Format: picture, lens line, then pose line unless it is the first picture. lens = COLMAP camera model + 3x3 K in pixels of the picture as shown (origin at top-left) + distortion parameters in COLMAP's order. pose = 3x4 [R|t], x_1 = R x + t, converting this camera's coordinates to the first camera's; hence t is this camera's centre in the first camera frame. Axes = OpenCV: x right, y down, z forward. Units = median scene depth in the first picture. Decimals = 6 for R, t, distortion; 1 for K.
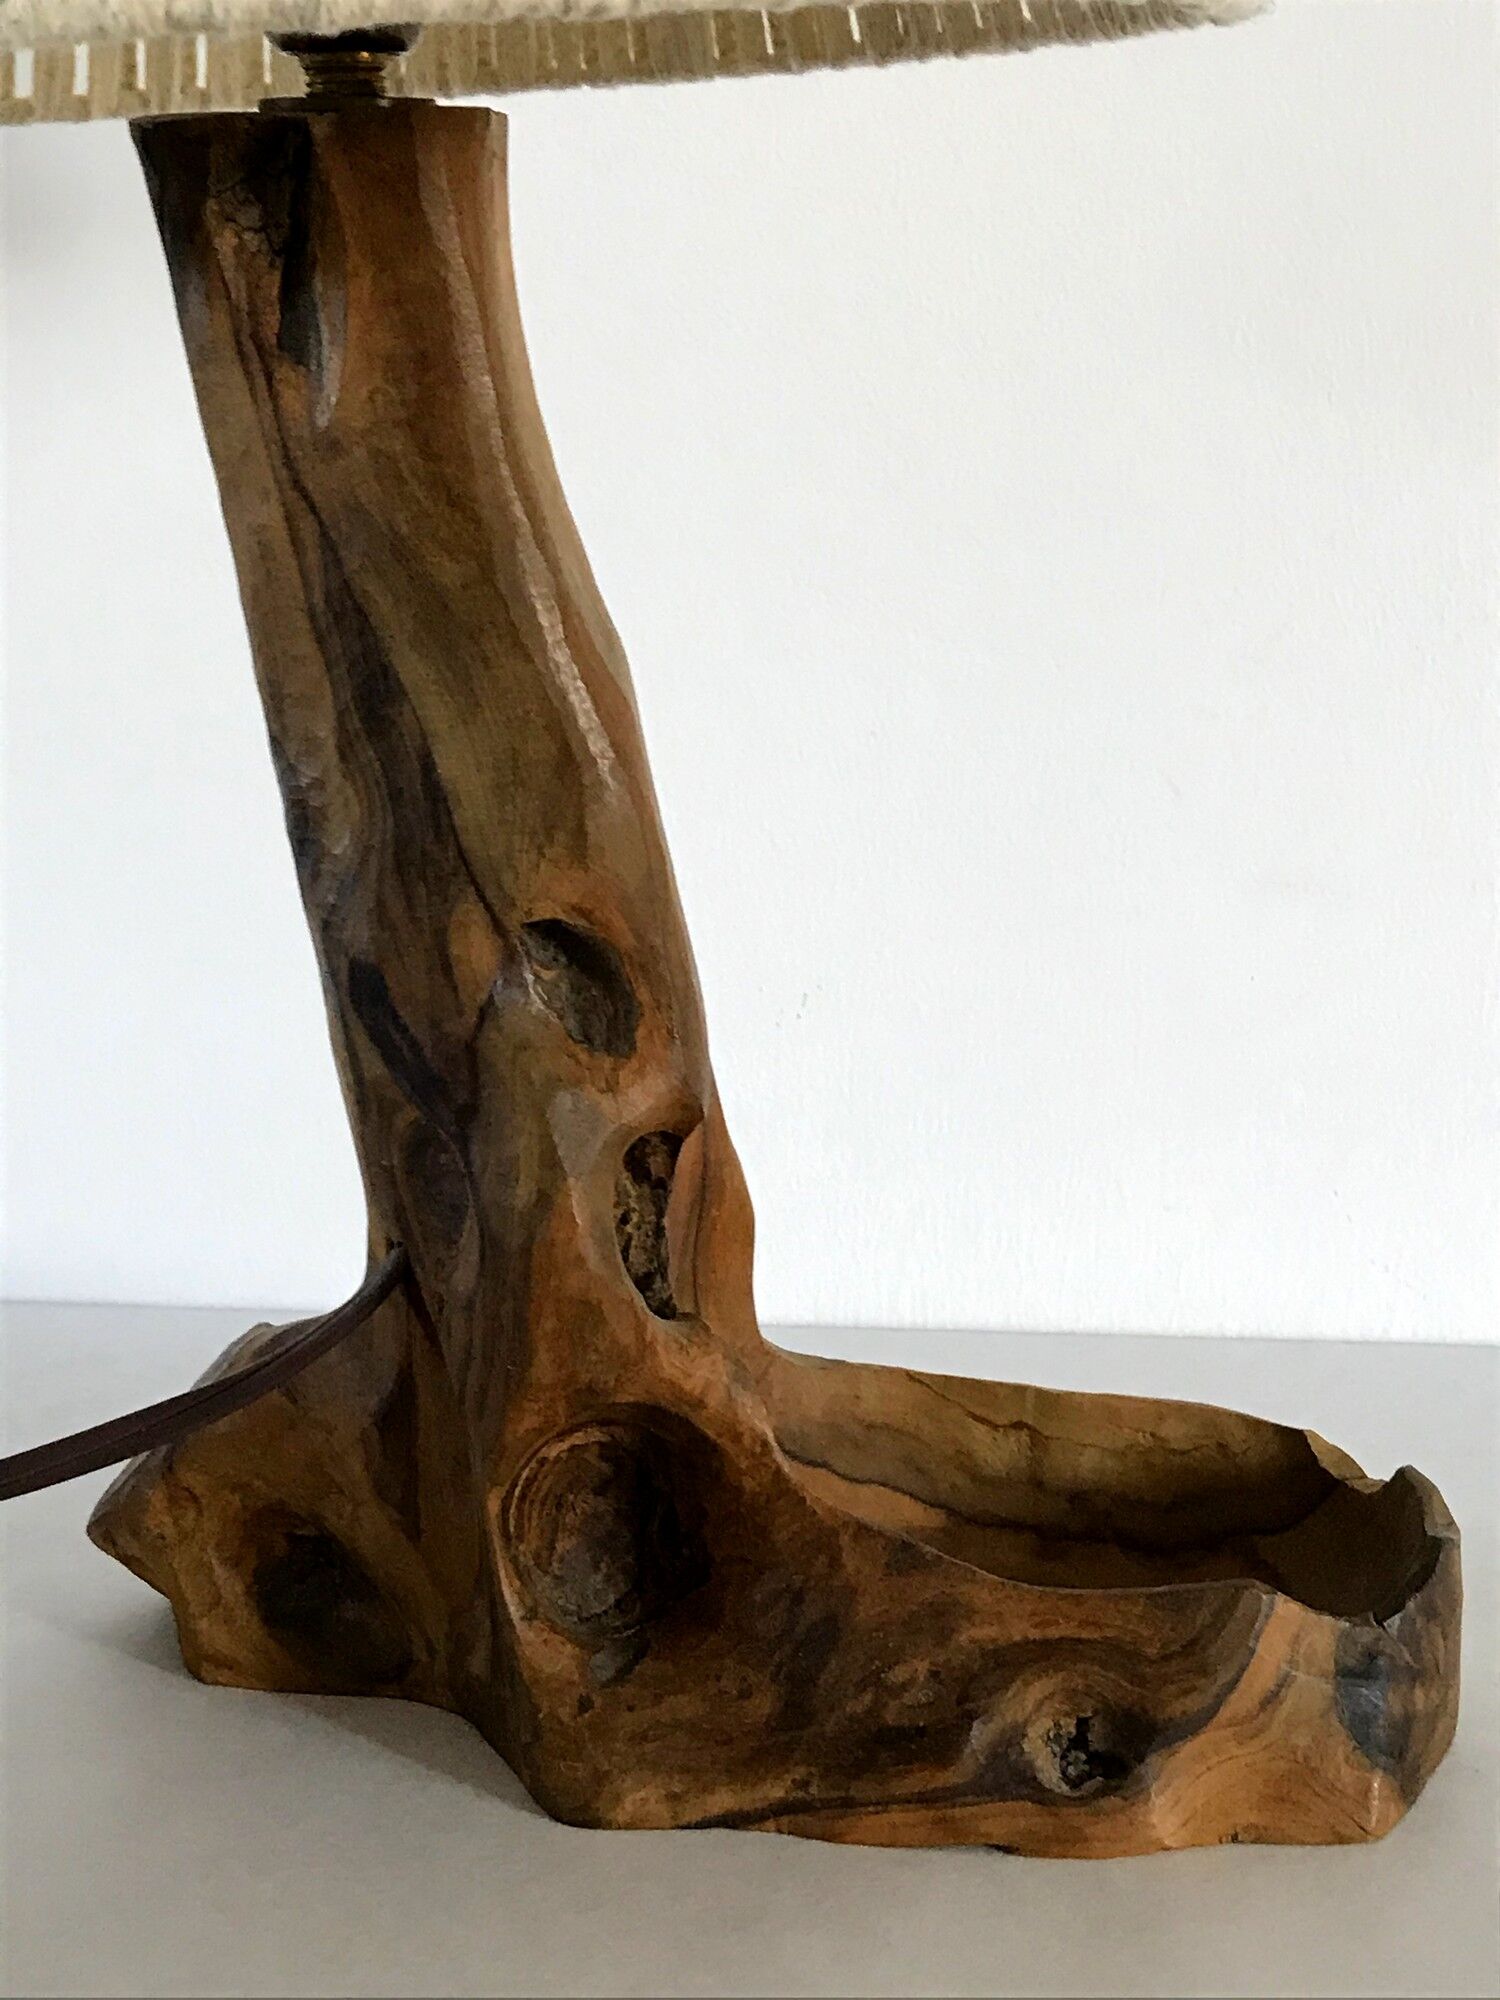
lens RADIAL K [[3041.6, 0, 750.0], [0, 3041.6, 1000.0], [0, 0, 1]] dist [0.281436, -1.322880]
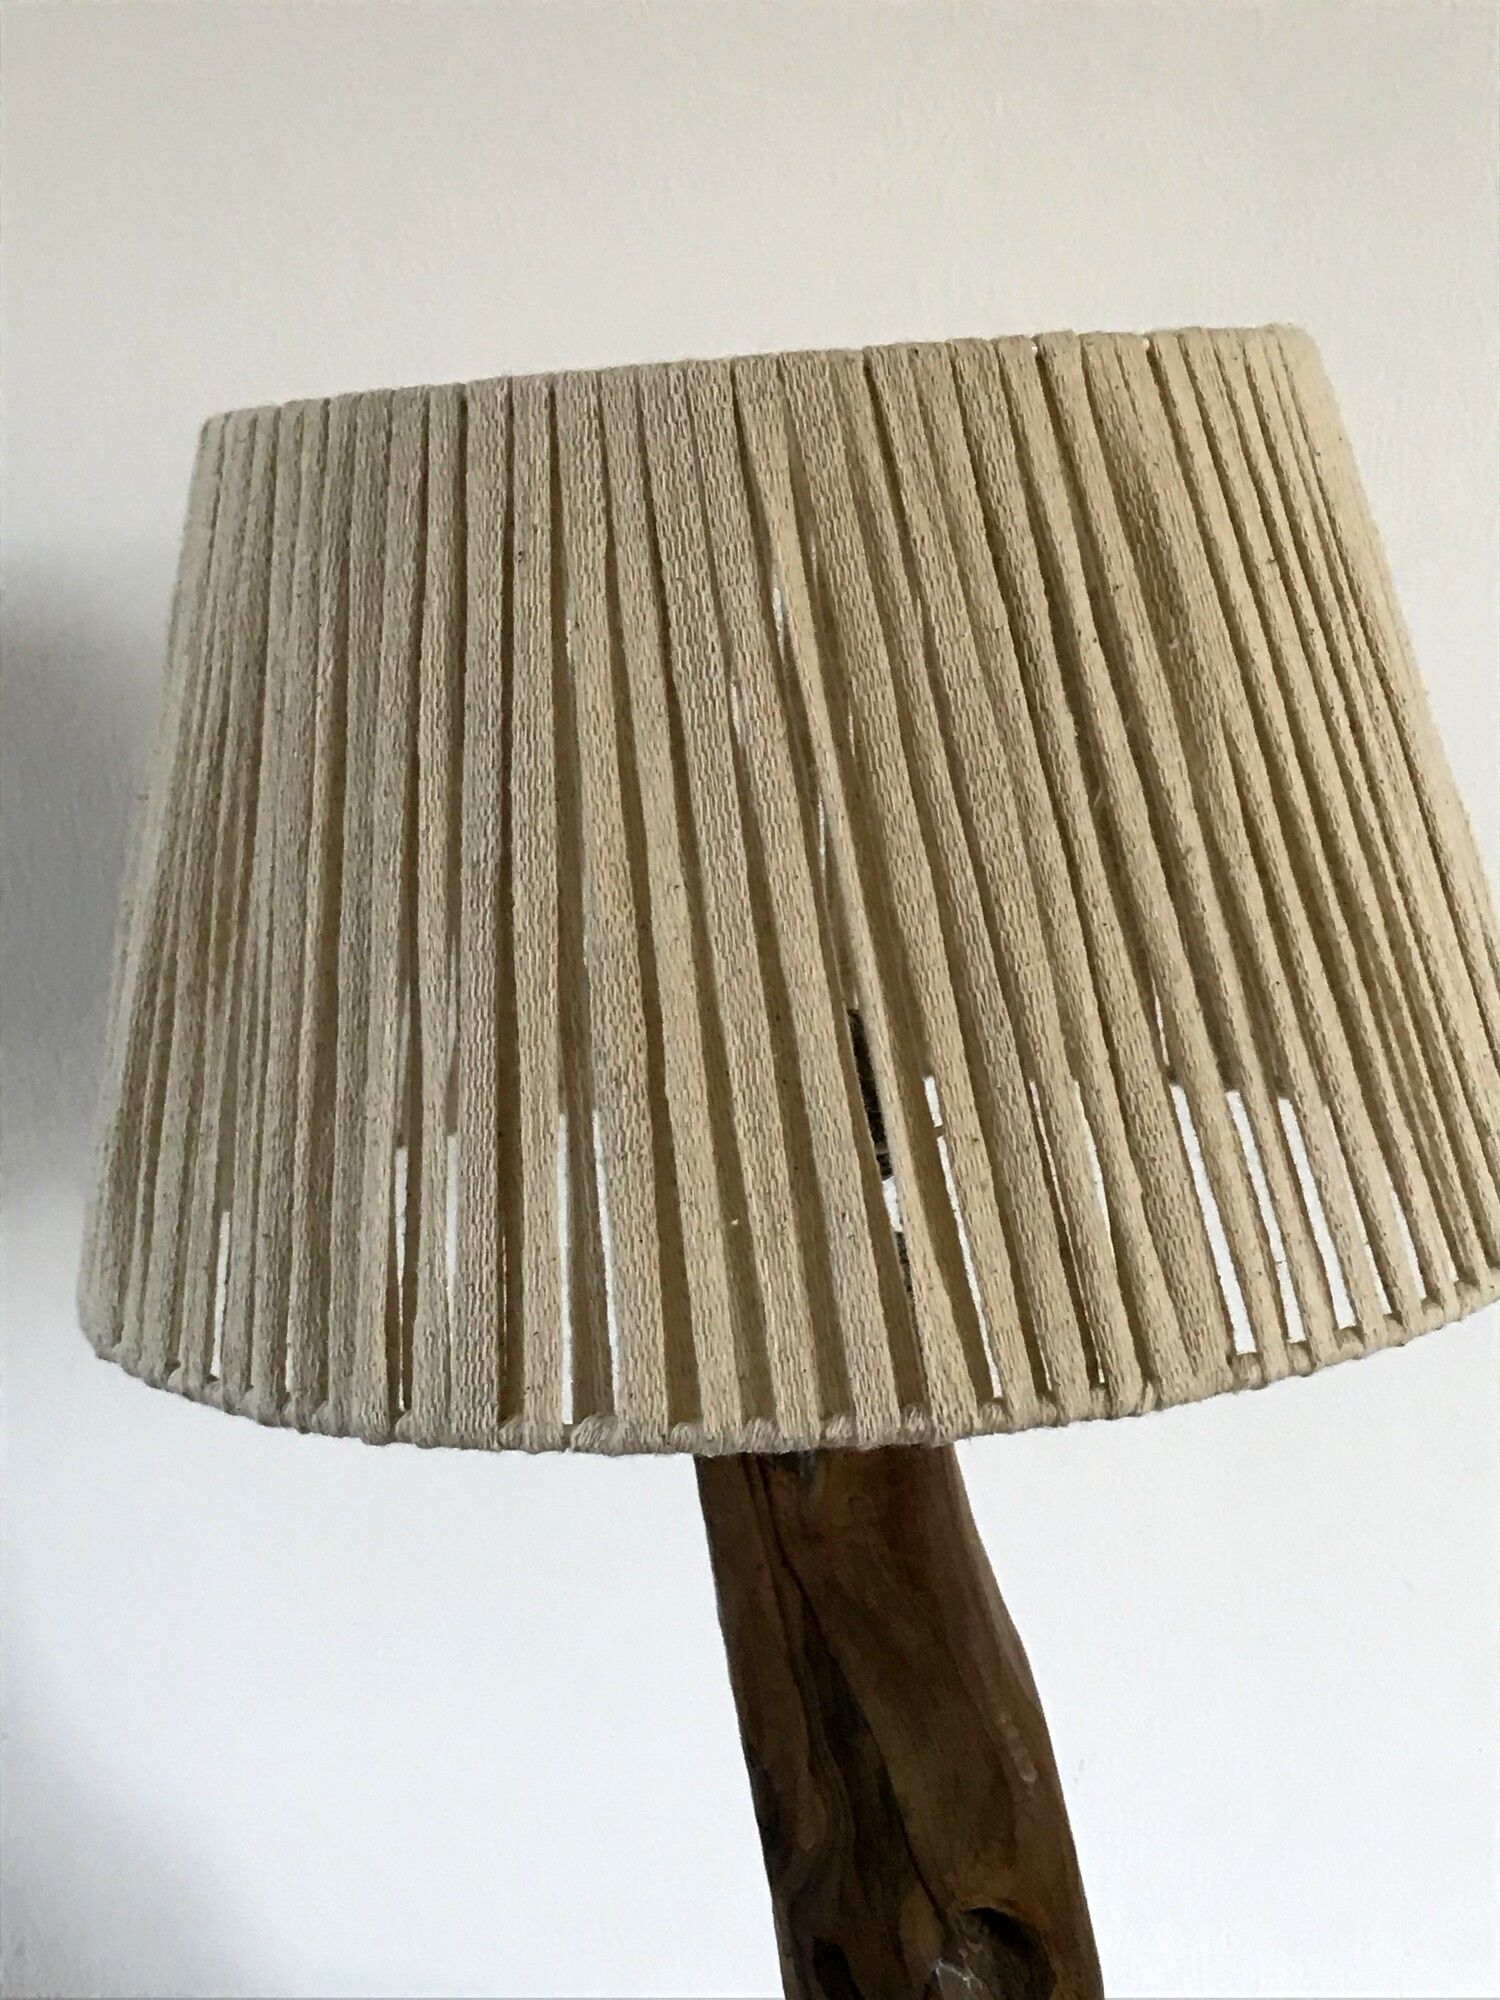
lens RADIAL K [[3041.6, 0, 750.0], [0, 3041.6, 1000.0], [0, 0, 1]] dist [0.281436, -1.322880]
pose [[0.999960, -0.006411, -0.006250, -0.143515], [0.005762, 0.995092, -0.098791, -0.256182], [0.006853, 0.098751, 0.995089, -0.244804]]
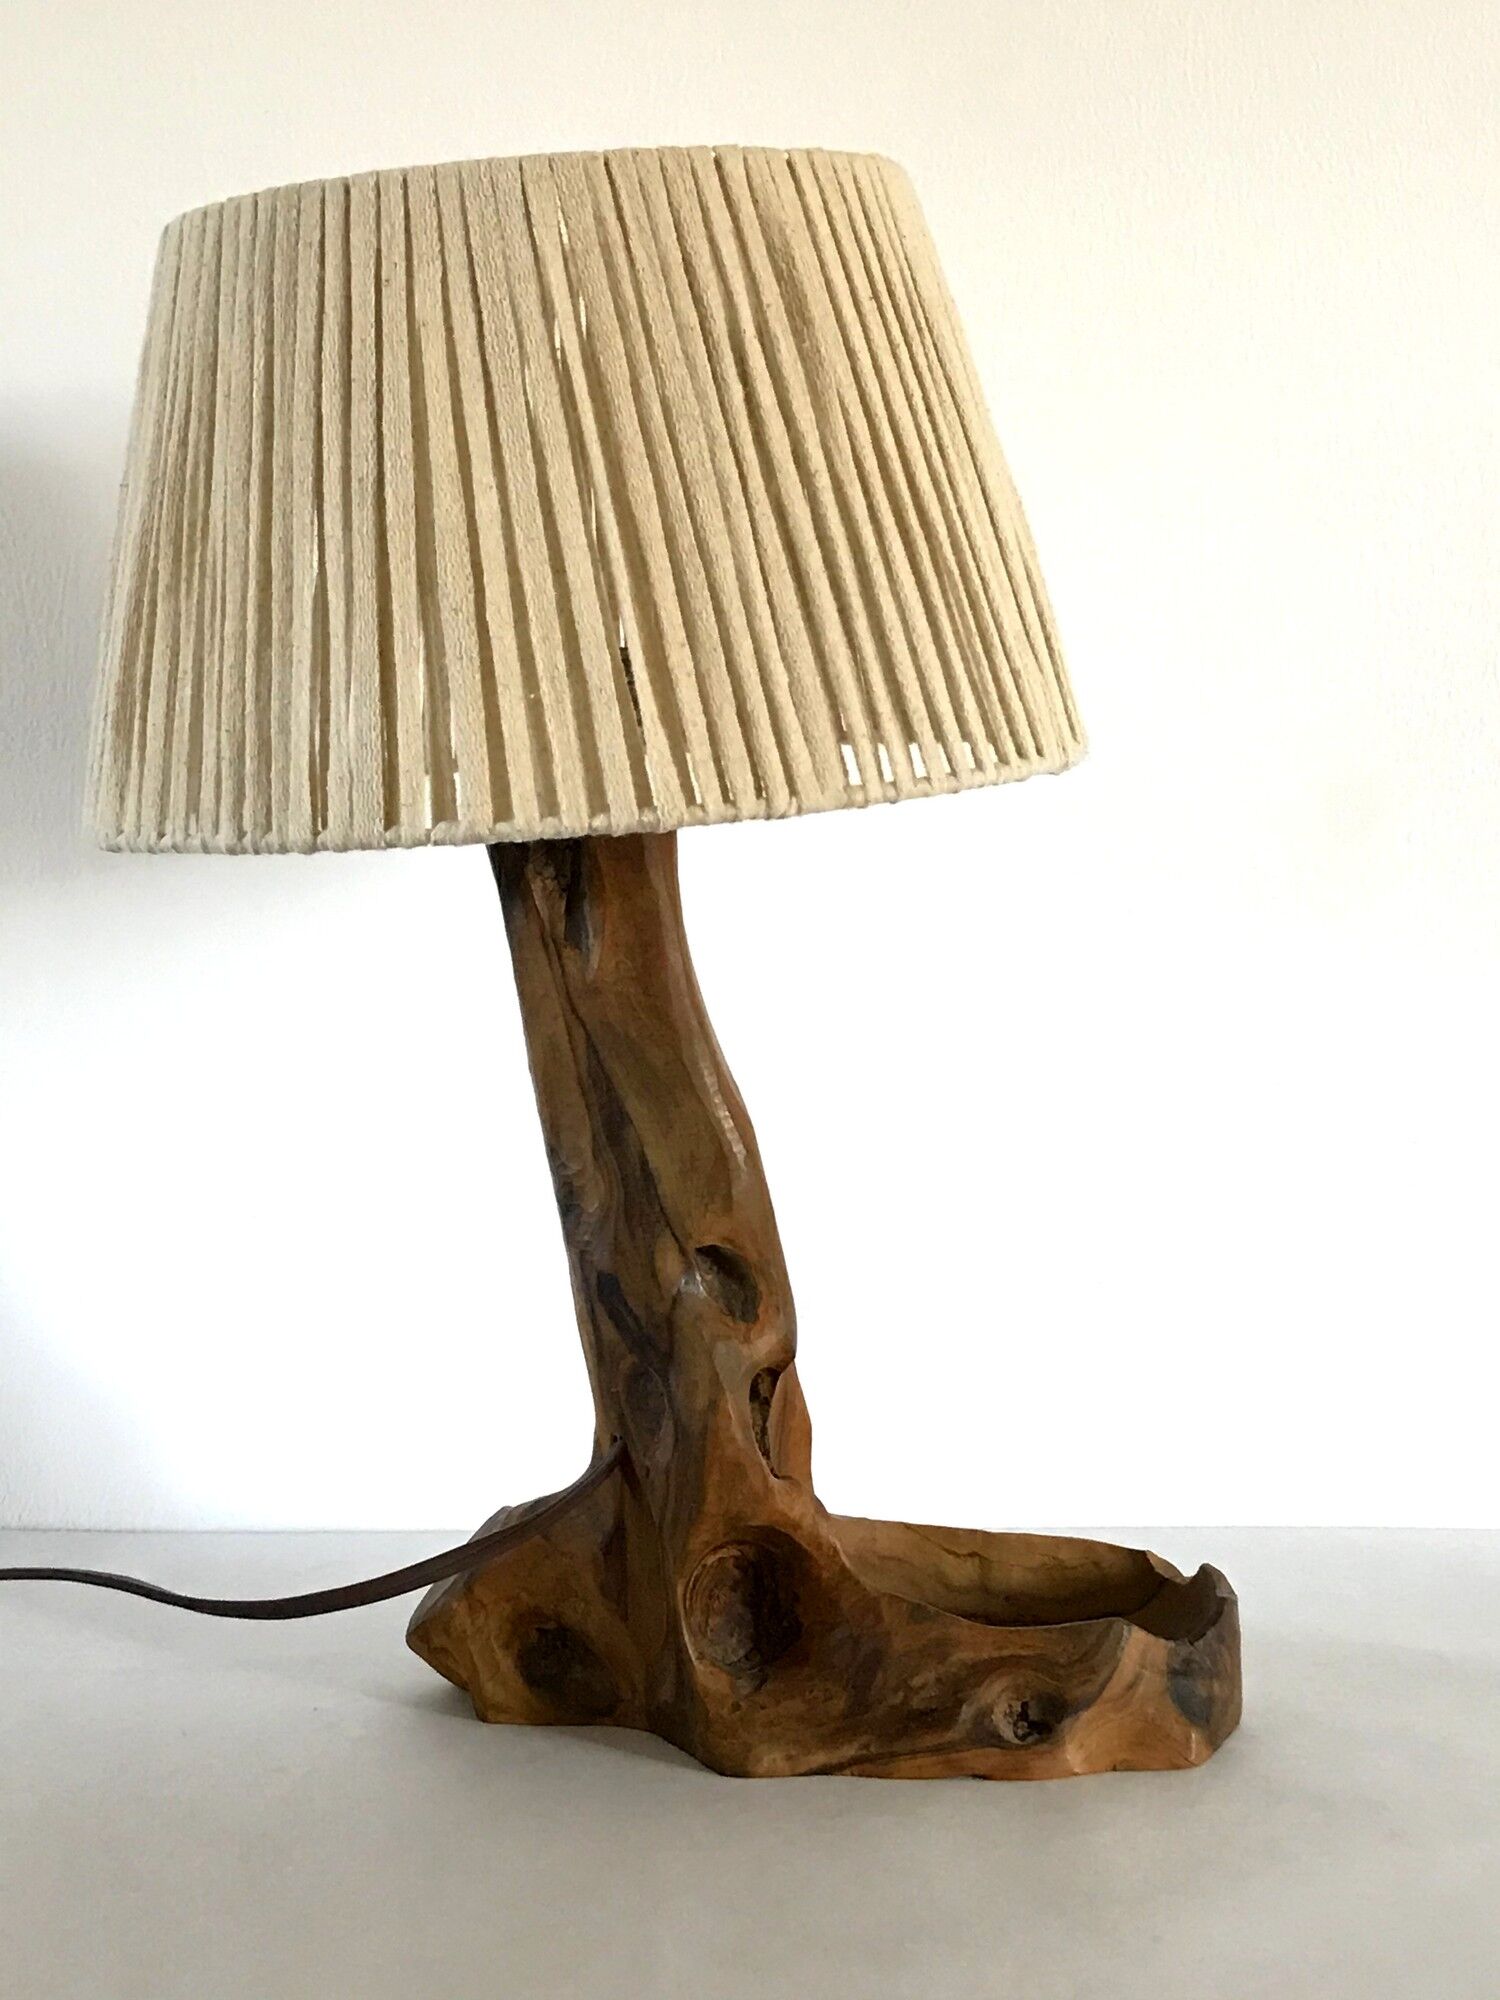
lens RADIAL K [[3041.6, 0, 750.0], [0, 3041.6, 1000.0], [0, 0, 1]] dist [0.281436, -1.322880]
pose [[0.998211, -0.022683, 0.055313, -0.134358], [0.029219, 0.992298, -0.120379, 0.045061], [-0.052157, 0.121780, 0.991186, -0.764776]]
